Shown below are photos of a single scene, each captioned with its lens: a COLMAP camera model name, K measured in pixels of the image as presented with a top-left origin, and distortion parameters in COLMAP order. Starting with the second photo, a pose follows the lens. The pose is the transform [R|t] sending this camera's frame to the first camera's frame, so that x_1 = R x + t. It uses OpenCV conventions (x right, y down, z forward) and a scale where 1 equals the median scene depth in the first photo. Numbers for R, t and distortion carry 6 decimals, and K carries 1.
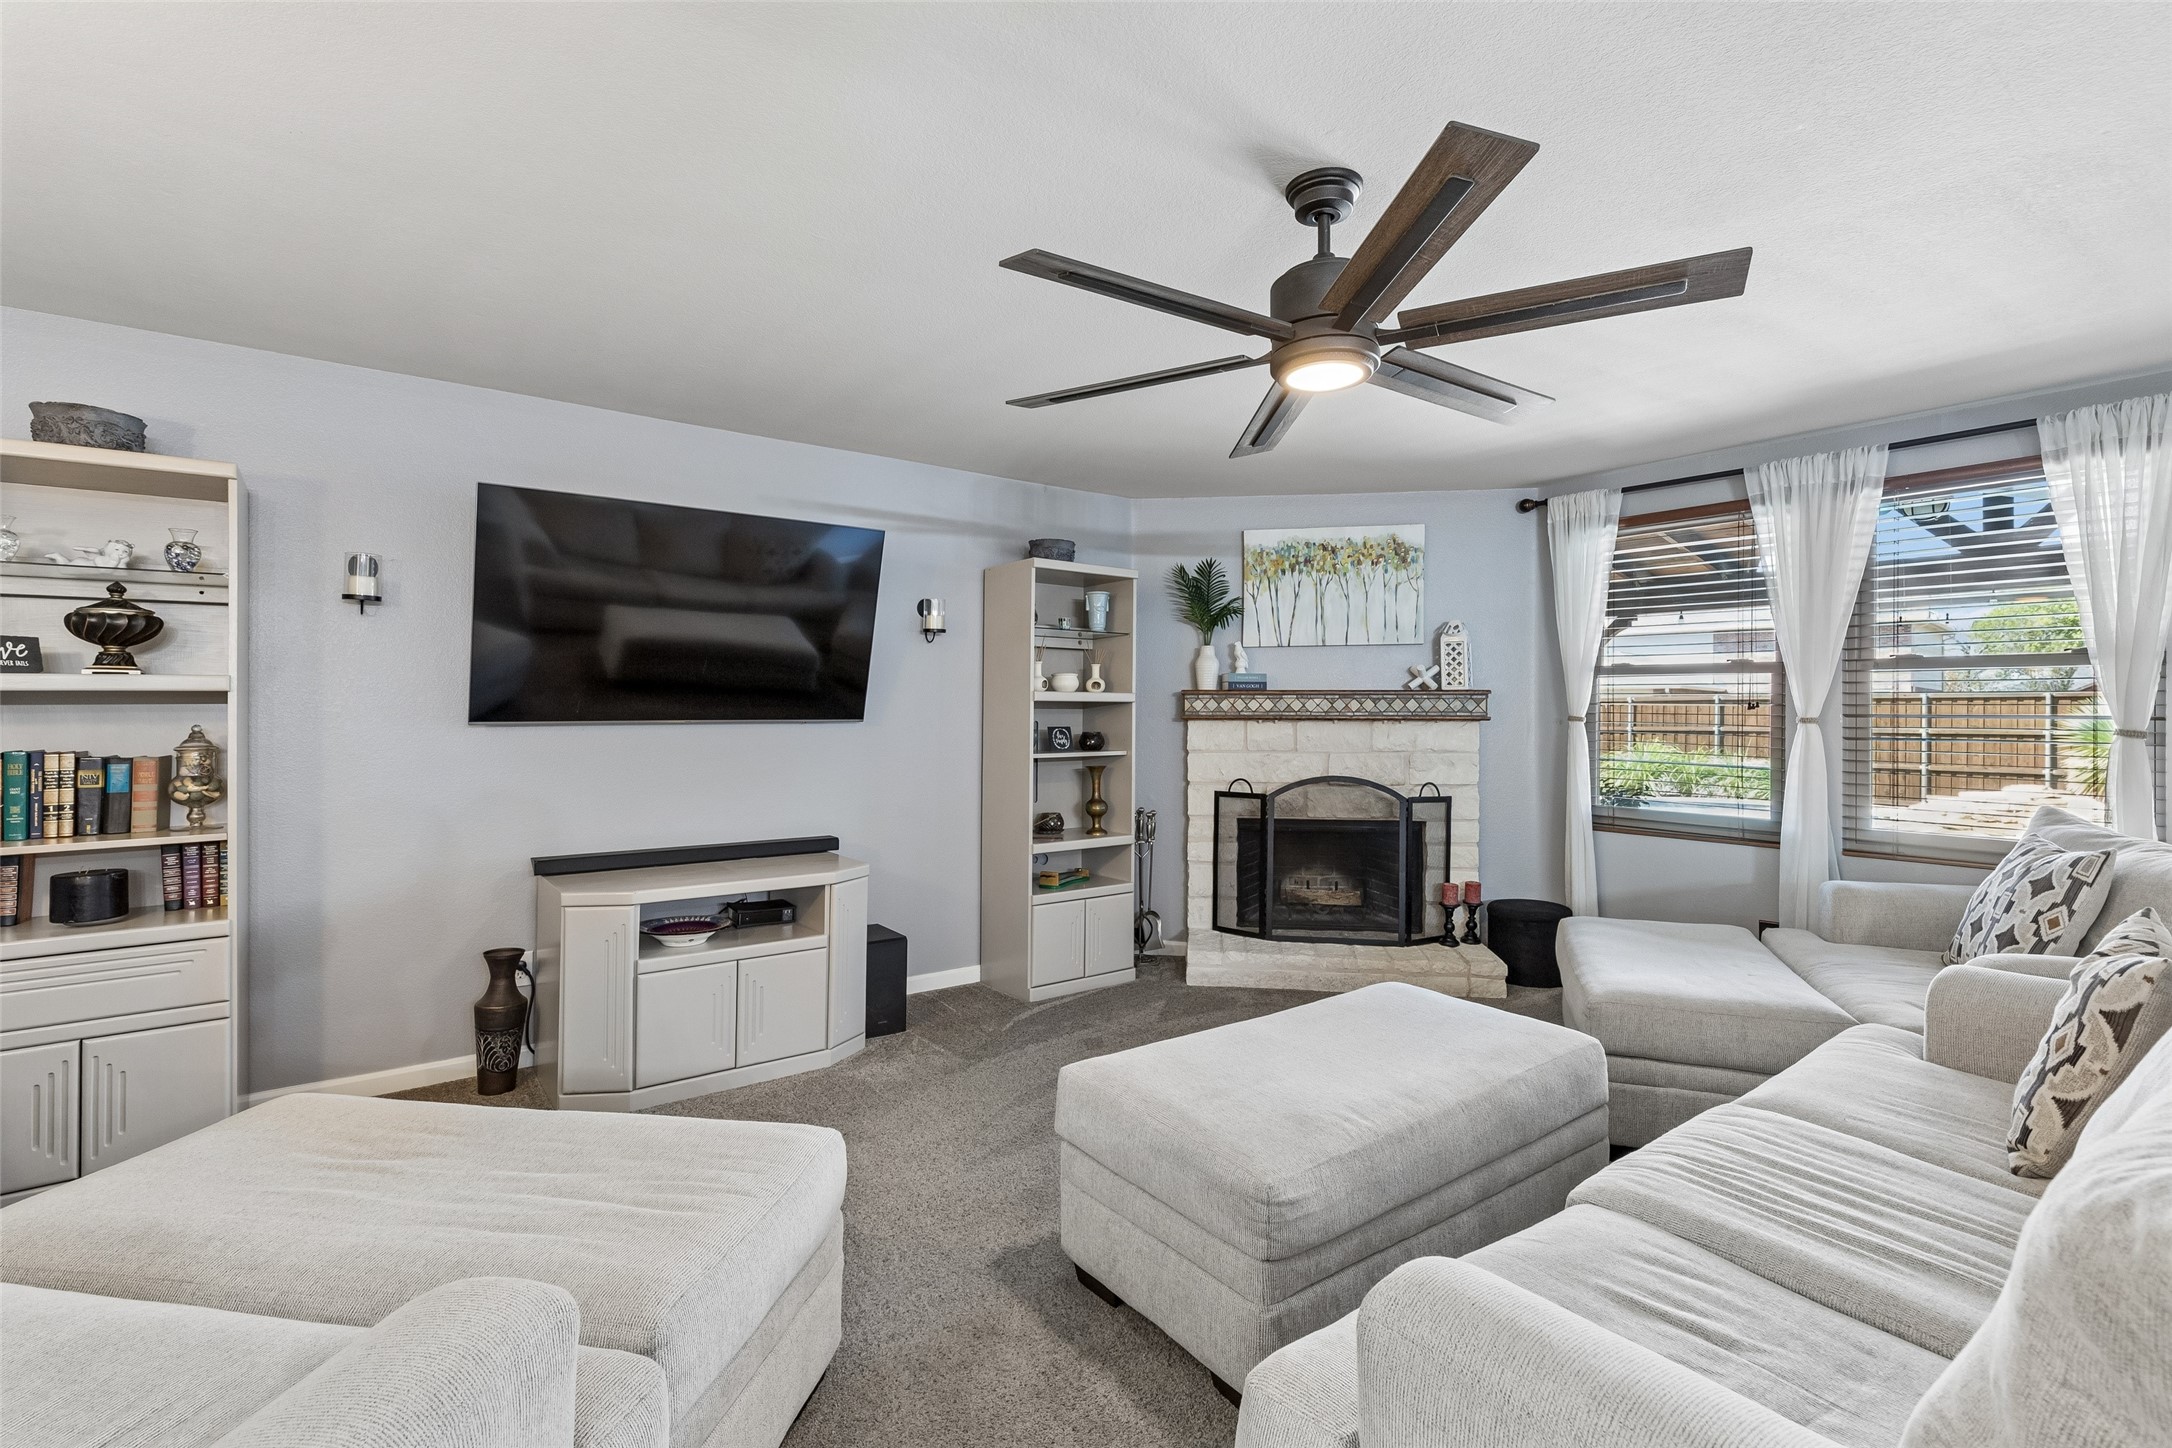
lens RADIAL K [[986.6, 0, 1092.2], [0, 986.6, 715.9], [0, 0, 1]] dist [0.007691, -0.001294]
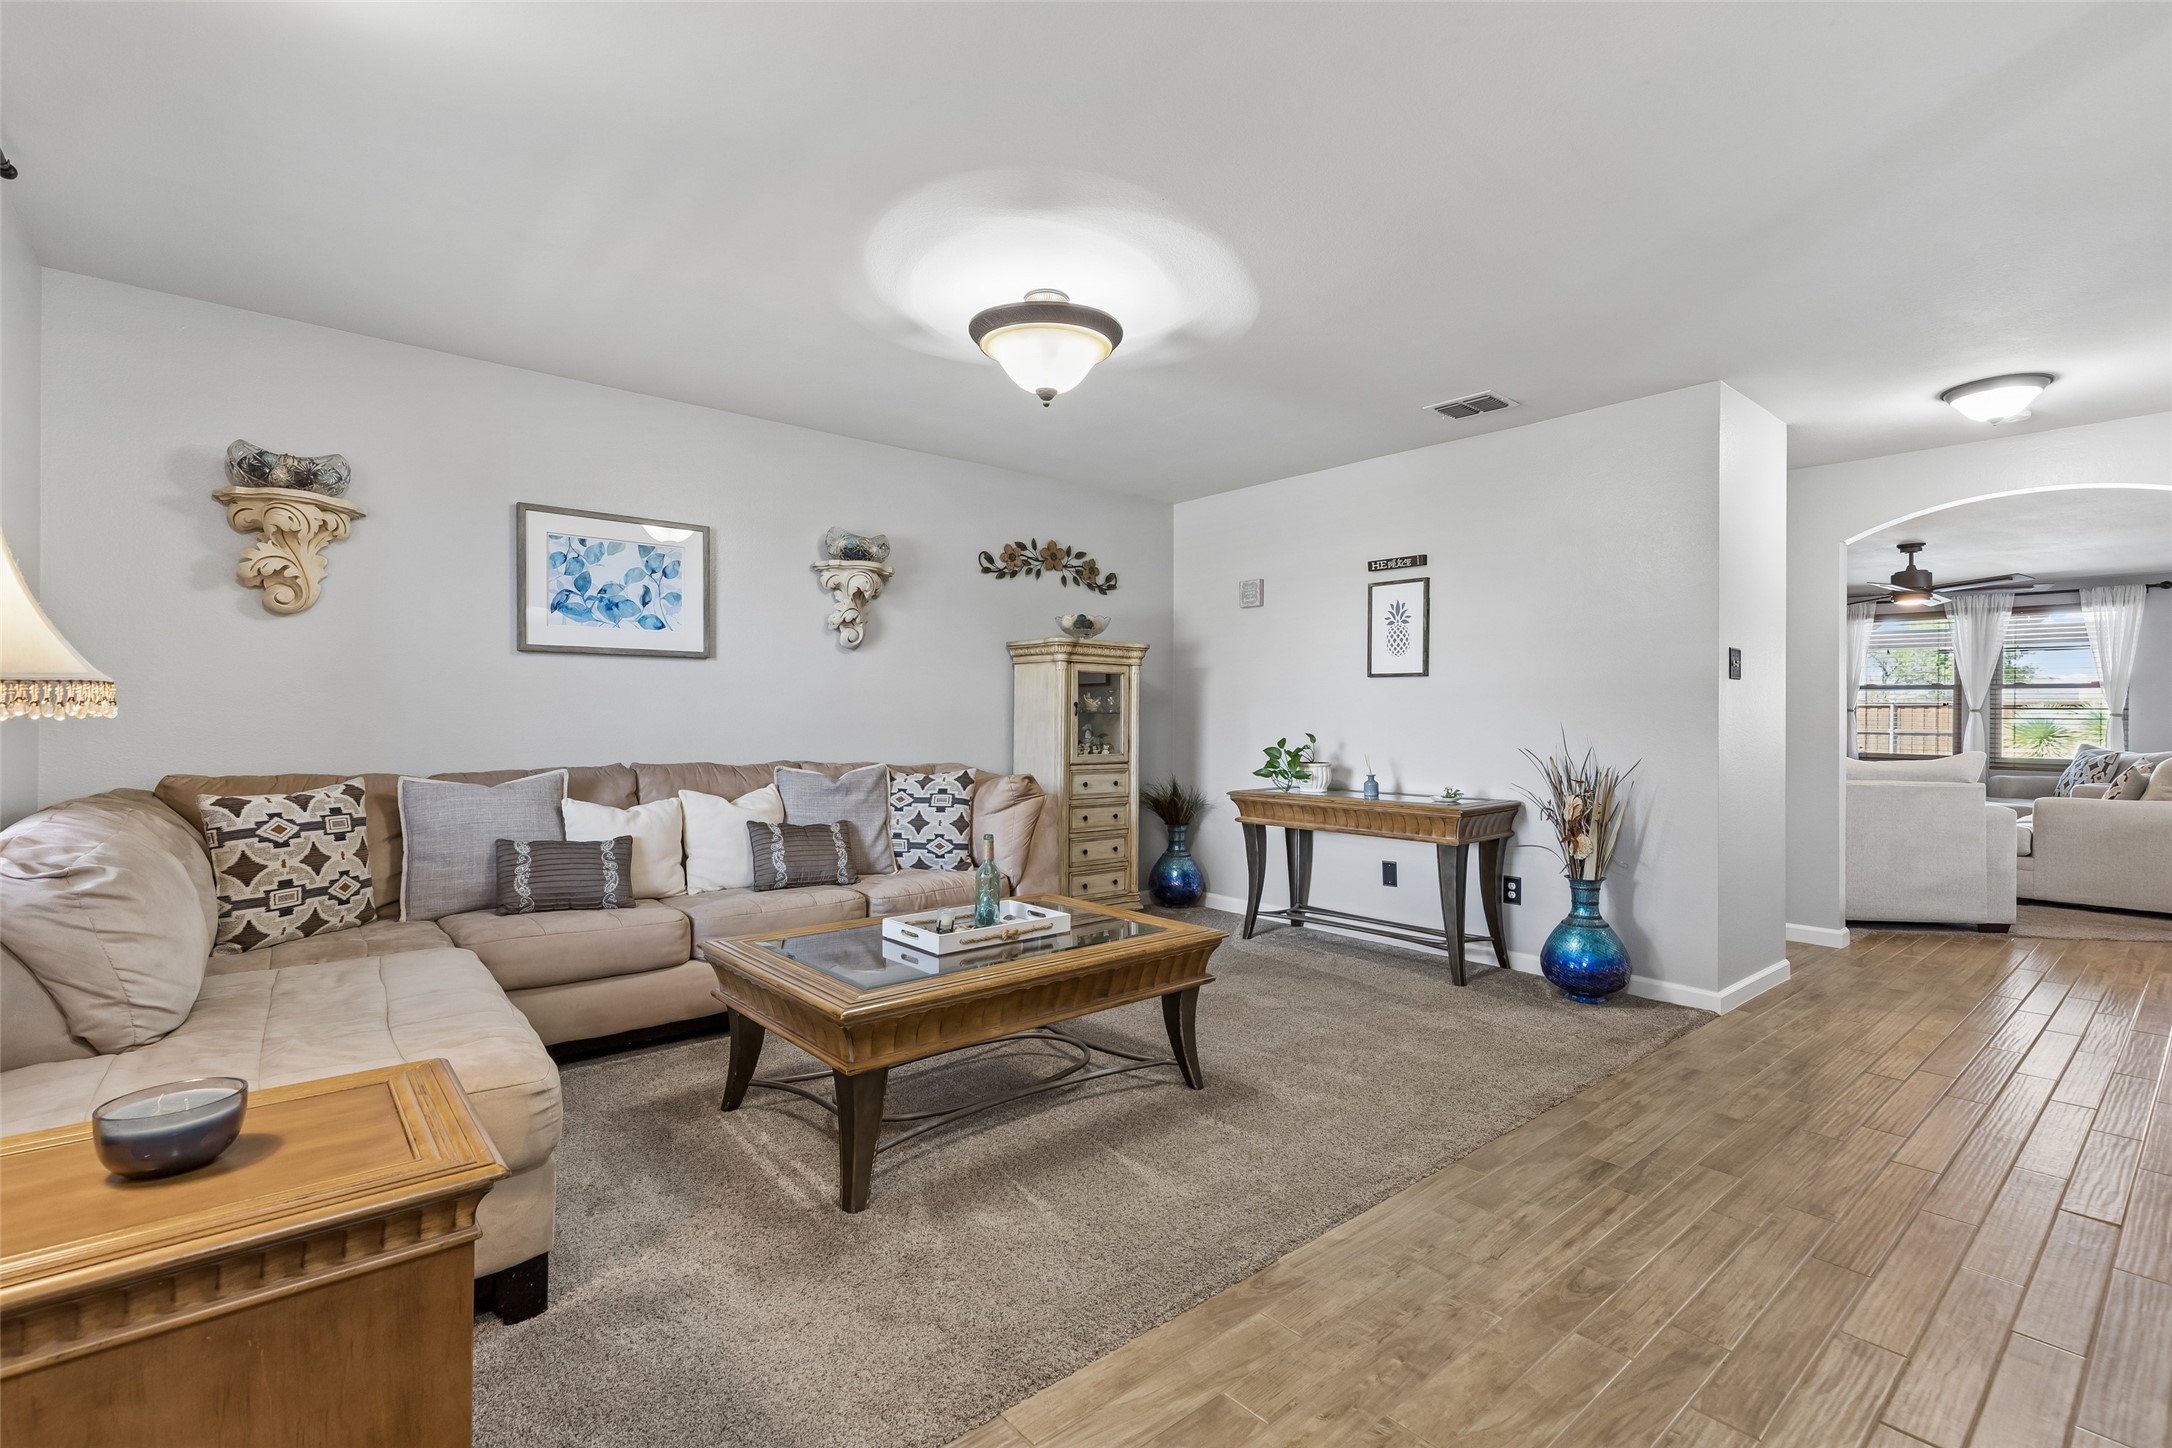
lens RADIAL K [[986.6, 0, 1091.4], [0, 986.6, 715.8], [0, 0, 1]] dist [0.007691, -0.001294]
pose [[0.998199, 0.006416, 0.059651, -1.178991], [-0.006183, 0.999973, -0.004080, 0.031777], [-0.059676, 0.003704, 0.998211, -0.945469]]
